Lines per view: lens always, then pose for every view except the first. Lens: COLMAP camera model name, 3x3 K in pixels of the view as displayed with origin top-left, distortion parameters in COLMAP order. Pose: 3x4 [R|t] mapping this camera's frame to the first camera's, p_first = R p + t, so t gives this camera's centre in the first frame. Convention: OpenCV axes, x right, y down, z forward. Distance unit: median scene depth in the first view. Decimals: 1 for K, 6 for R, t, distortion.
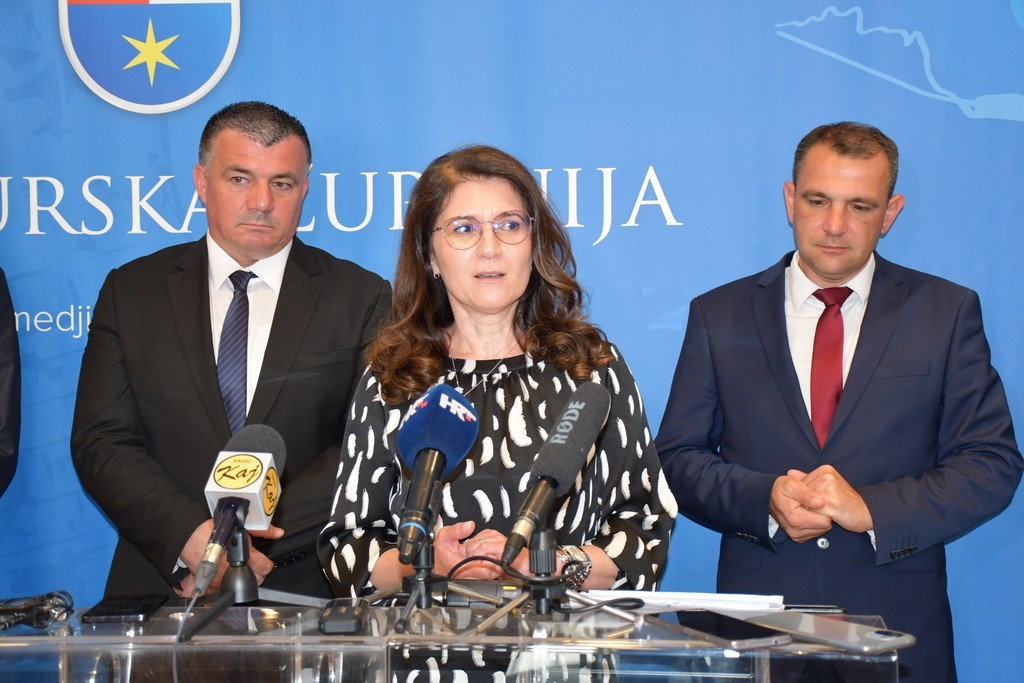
lens RADIAL K [[1513.2, 0, 552.4], [0, 1513.2, 346.7], [0, 0, 1]] dist [0.153709, 0.000000]
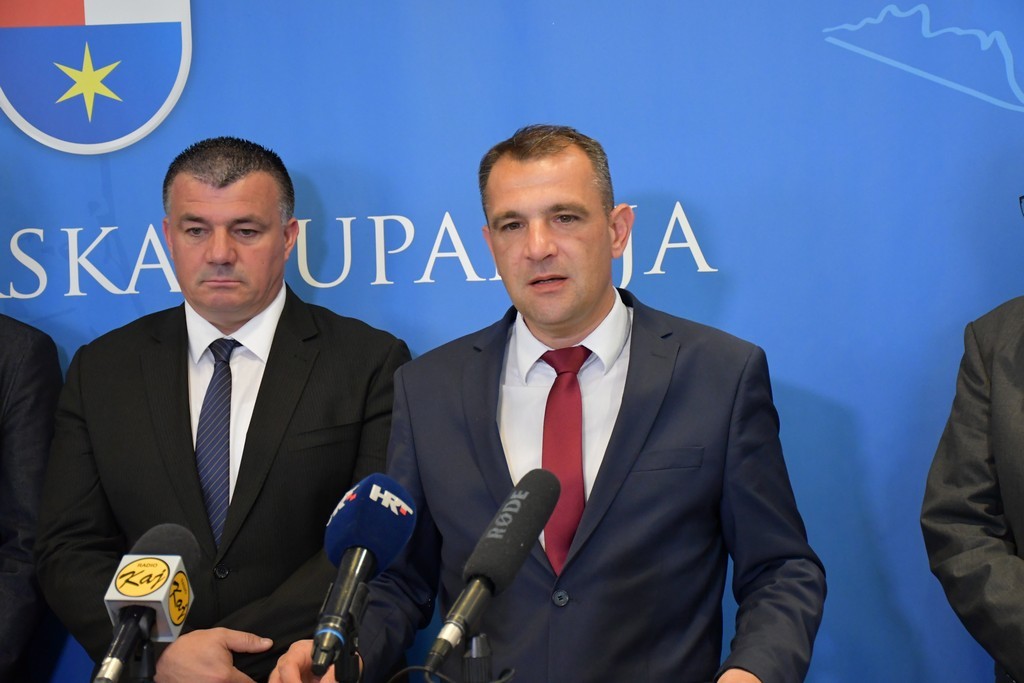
lens RADIAL K [[1912.5, 0, 512.4], [0, 1912.5, 339.5], [0, 0, 1]] dist [0.320983, 0.000000]
pose [[0.998172, -0.022486, -0.056095, 0.061894], [0.020270, 0.999003, -0.039768, -0.006614], [0.056934, 0.038558, 0.997633, -0.110393]]
